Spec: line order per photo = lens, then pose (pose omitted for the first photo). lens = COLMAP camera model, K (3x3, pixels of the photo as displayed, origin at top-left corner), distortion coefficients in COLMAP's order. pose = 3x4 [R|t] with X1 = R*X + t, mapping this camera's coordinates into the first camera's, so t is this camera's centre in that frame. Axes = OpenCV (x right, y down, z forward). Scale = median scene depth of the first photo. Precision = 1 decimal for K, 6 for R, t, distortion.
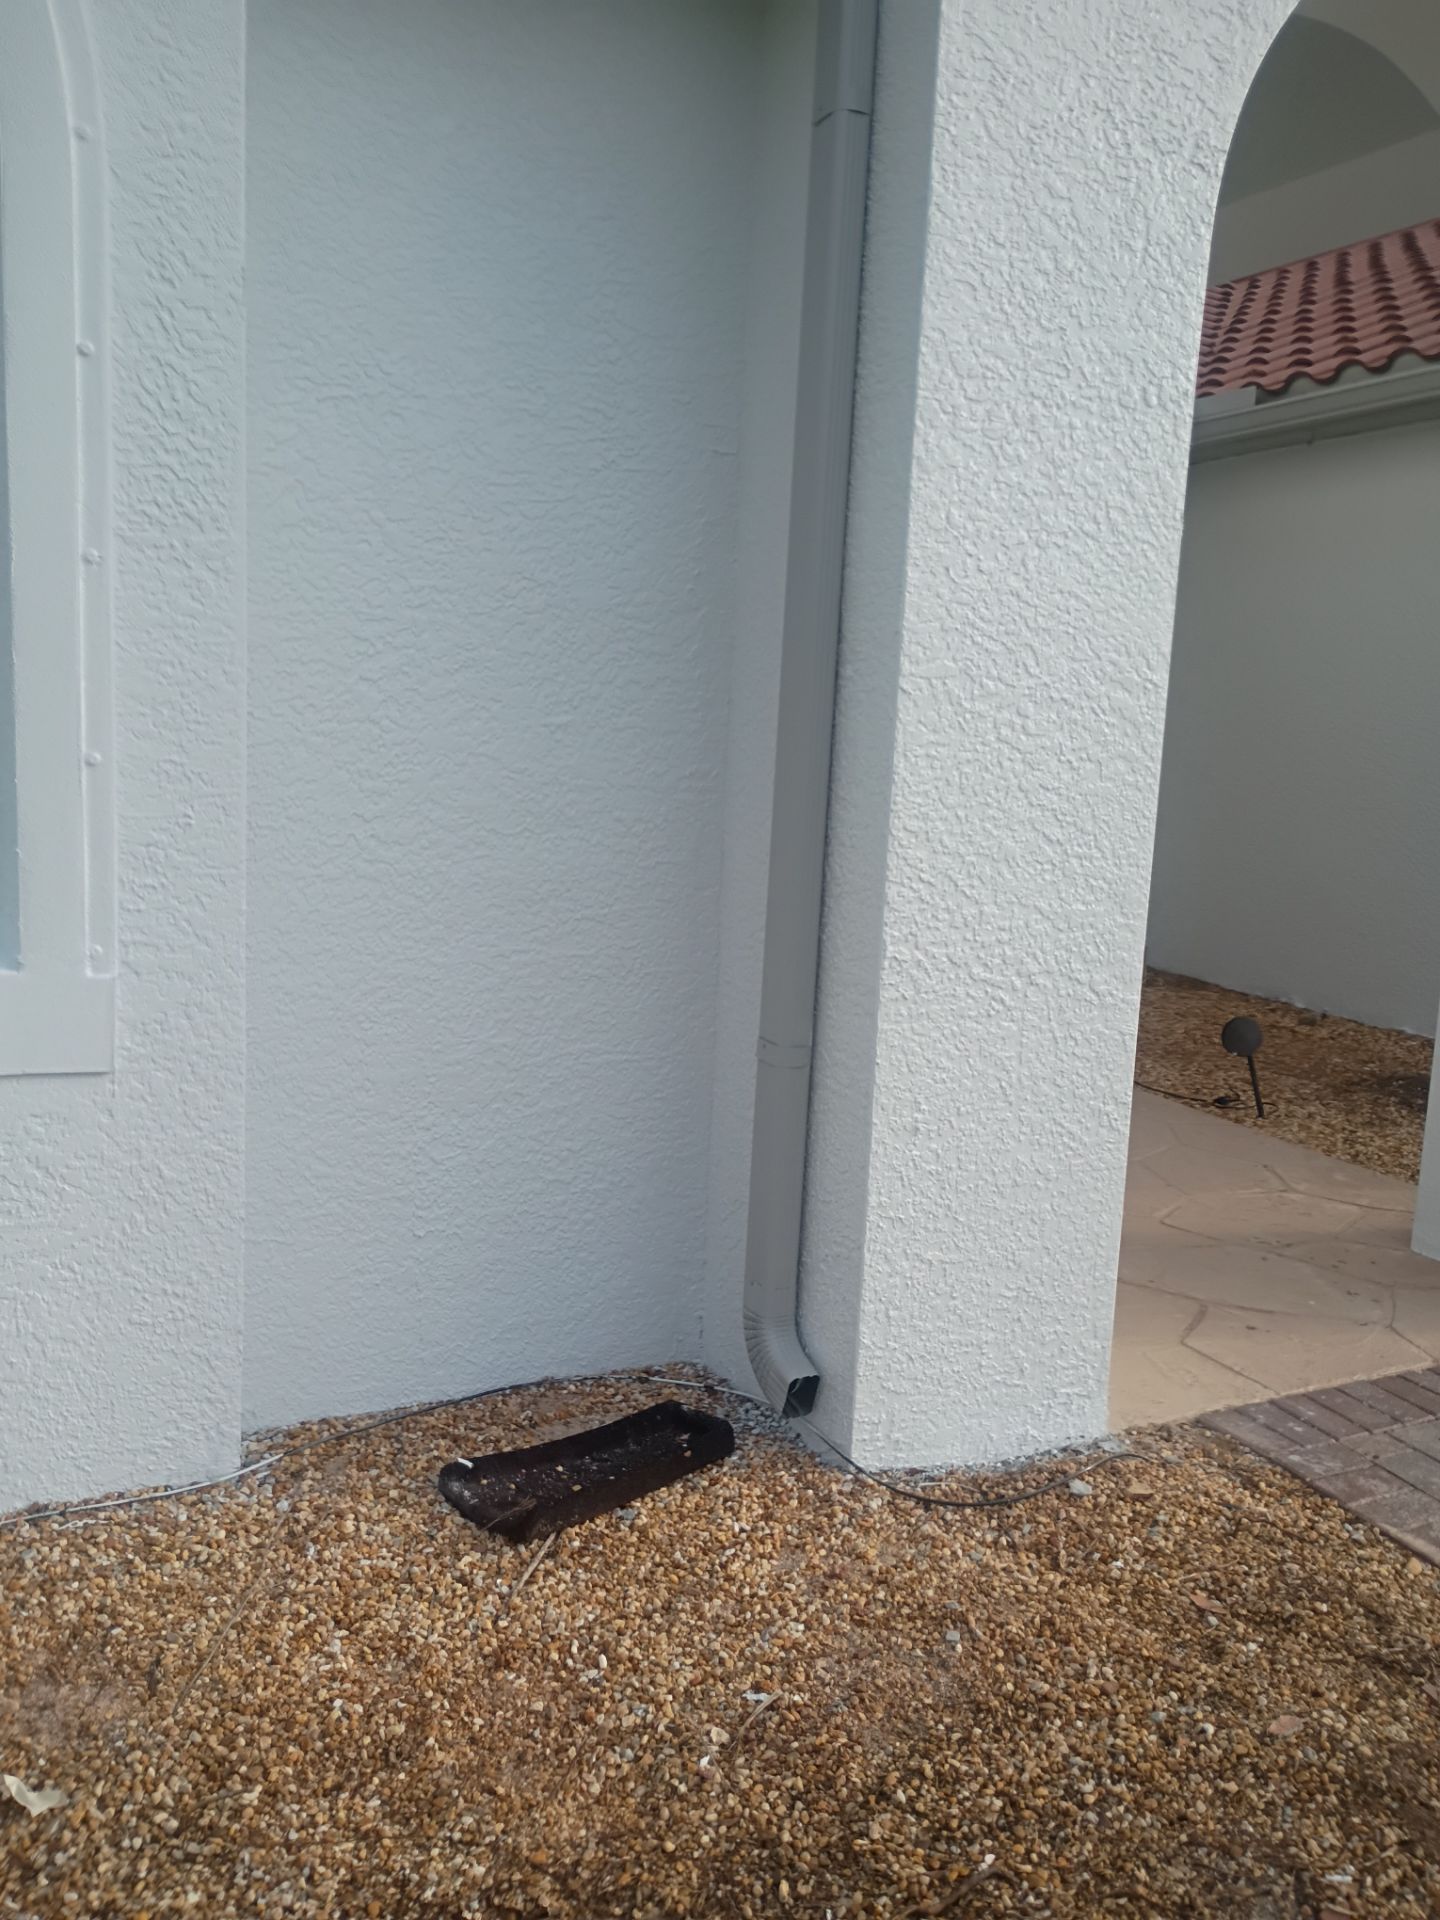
lens RADIAL K [[1589.6, 0, 709.8], [0, 1589.6, 955.7], [0, 0, 1]] dist [0.073965, -0.089923]
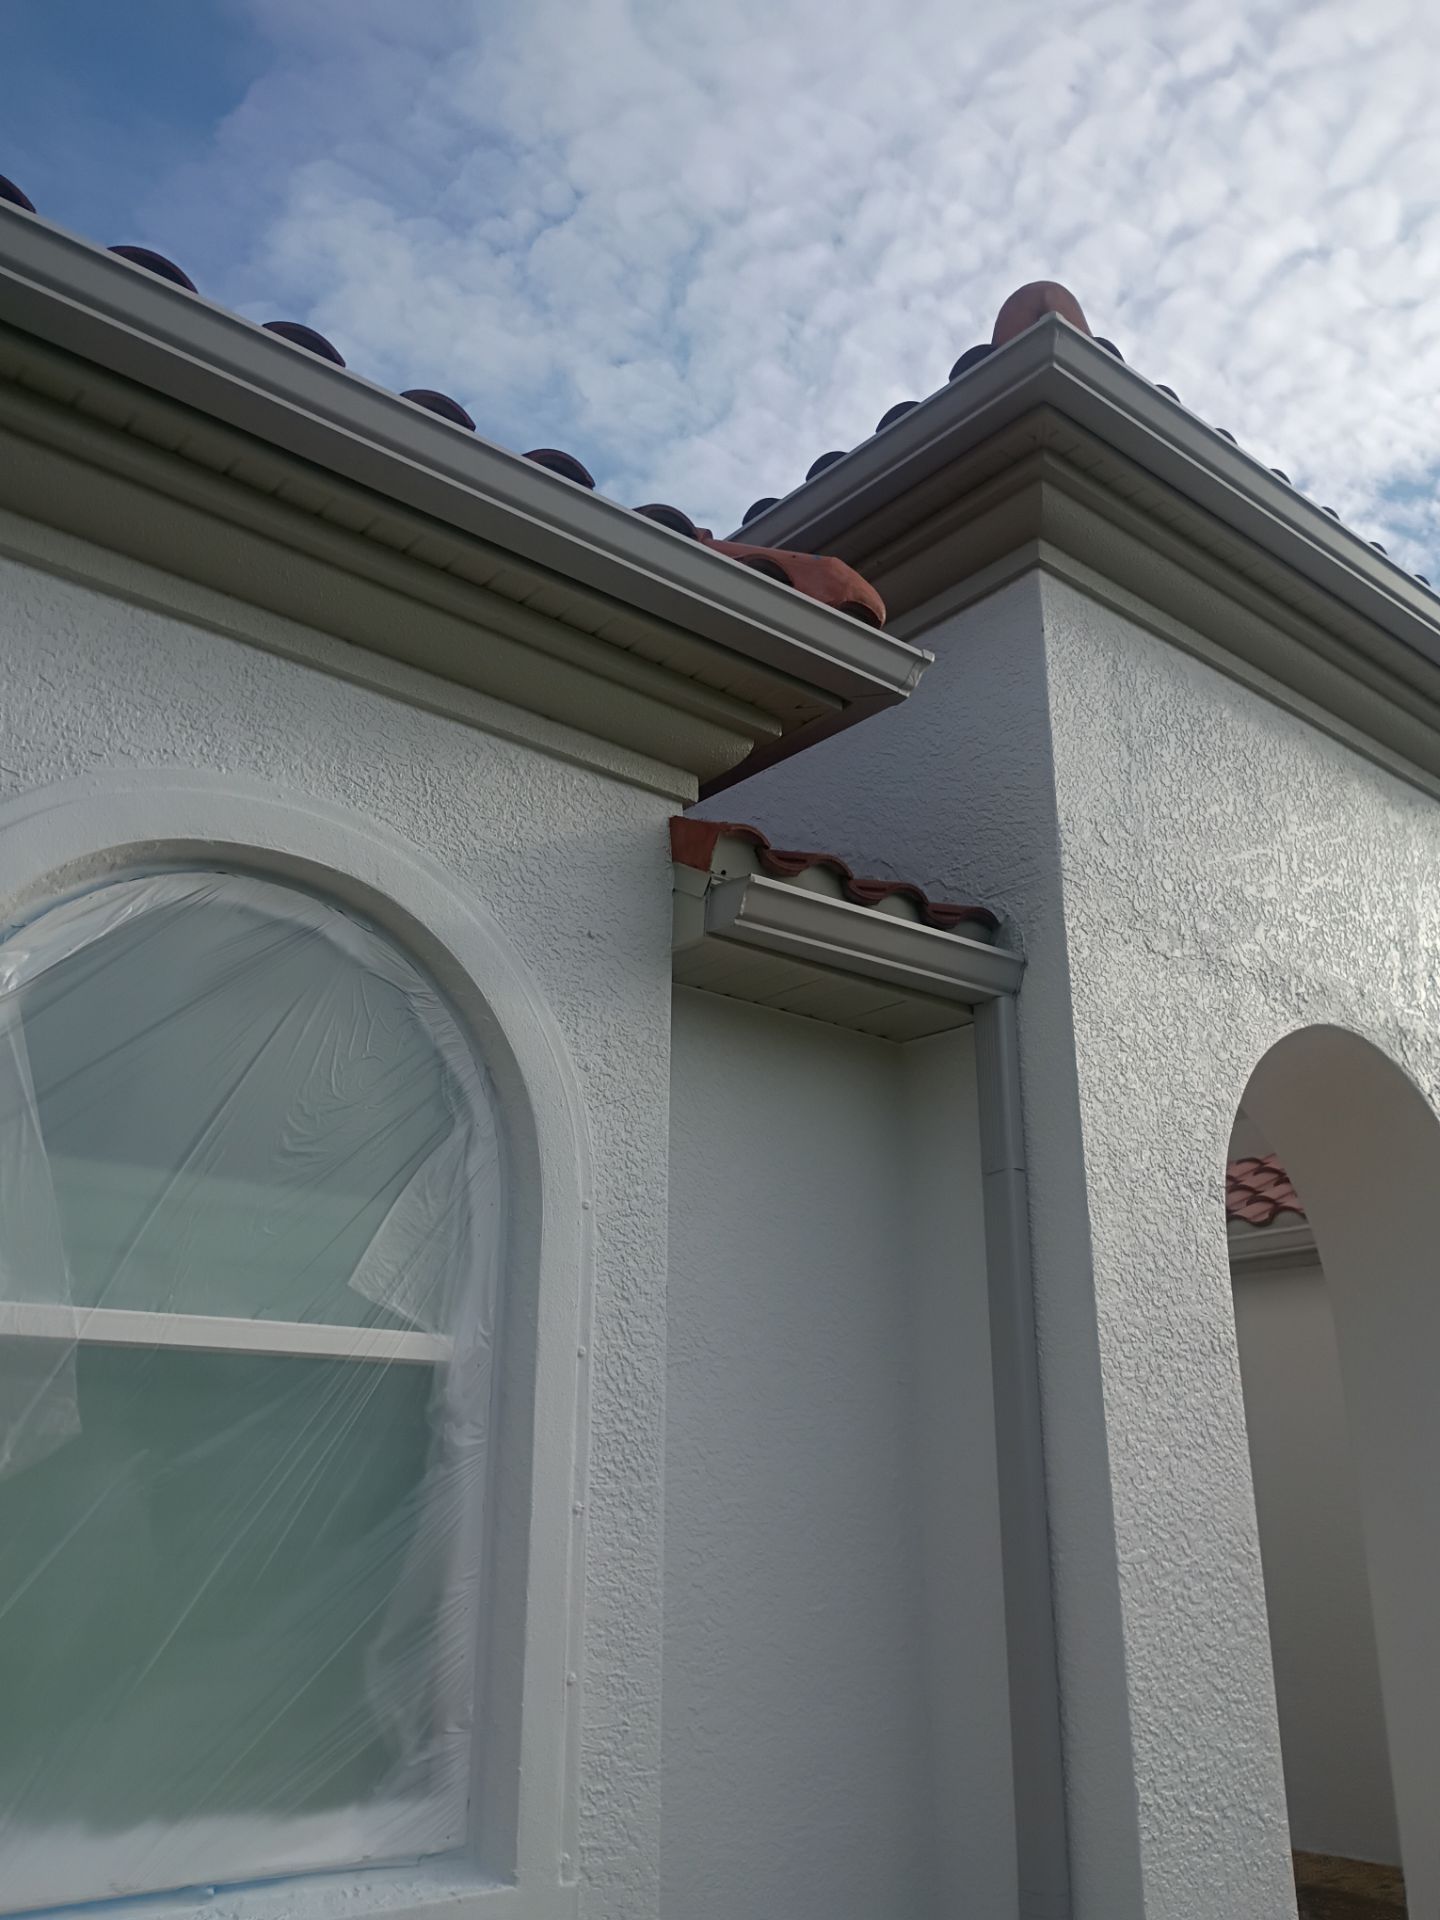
lens RADIAL K [[1611.7, 0, 702.2], [0, 1611.7, 958.9], [0, 0, 1]] dist [0.066489, -0.082862]
pose [[0.969026, 0.034506, 0.244538, -0.550070], [0.082034, 0.888990, -0.450518, -0.038677], [-0.232937, 0.456624, 0.858624, -0.310054]]
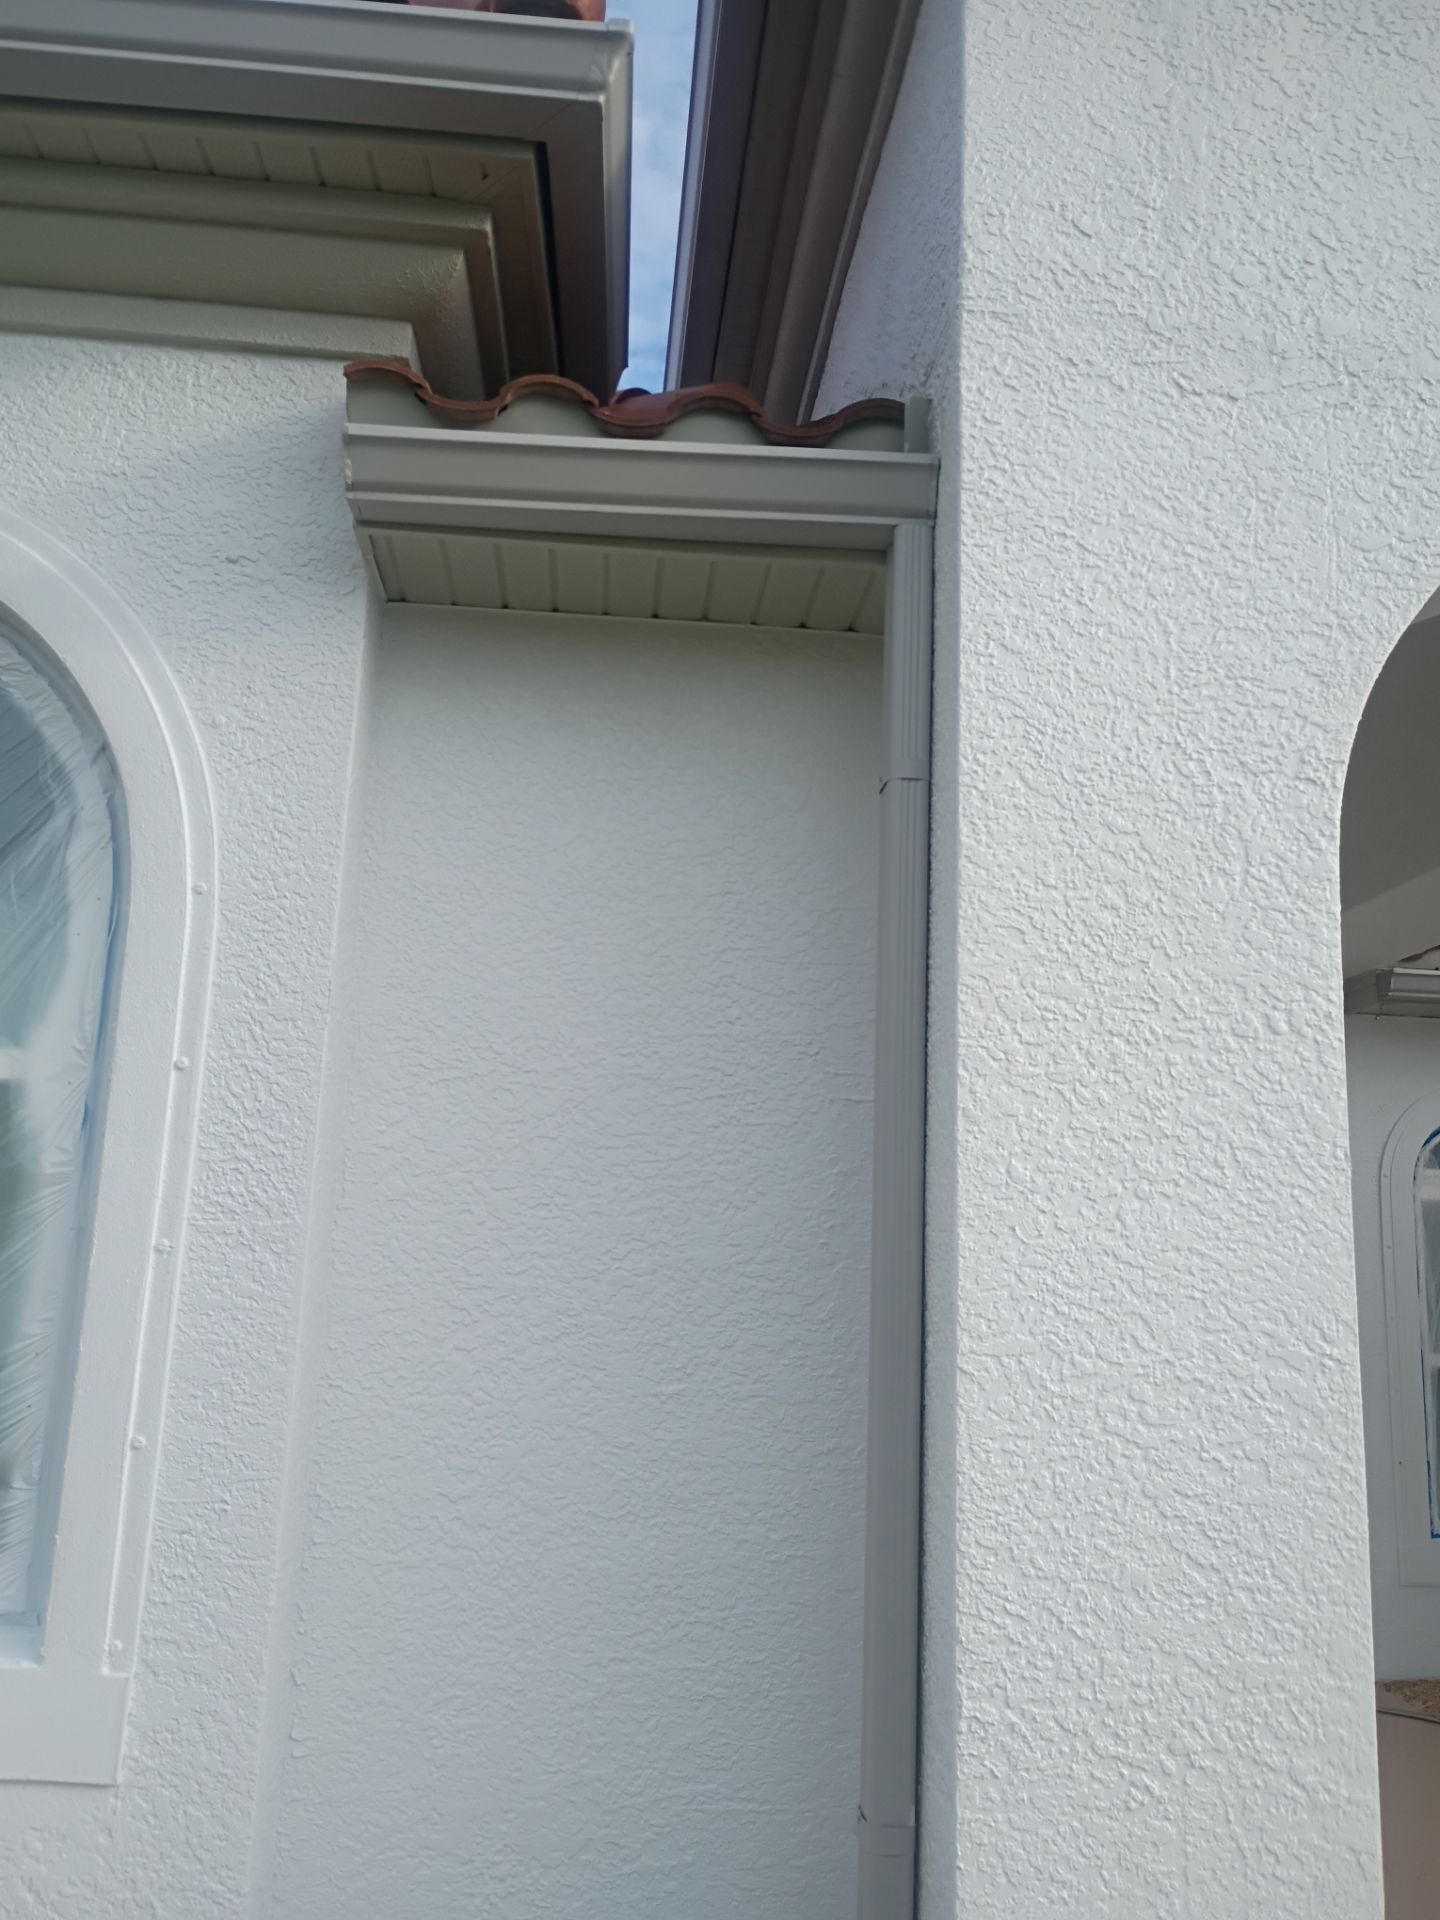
lens RADIAL K [[1589.6, 0, 709.8], [0, 1589.6, 955.7], [0, 0, 1]] dist [0.073965, -0.089923]
pose [[0.924707, -0.086653, -0.370685, 0.322523], [-0.051620, 0.936211, -0.347626, -0.067862], [0.377163, 0.340587, 0.861248, 0.132812]]
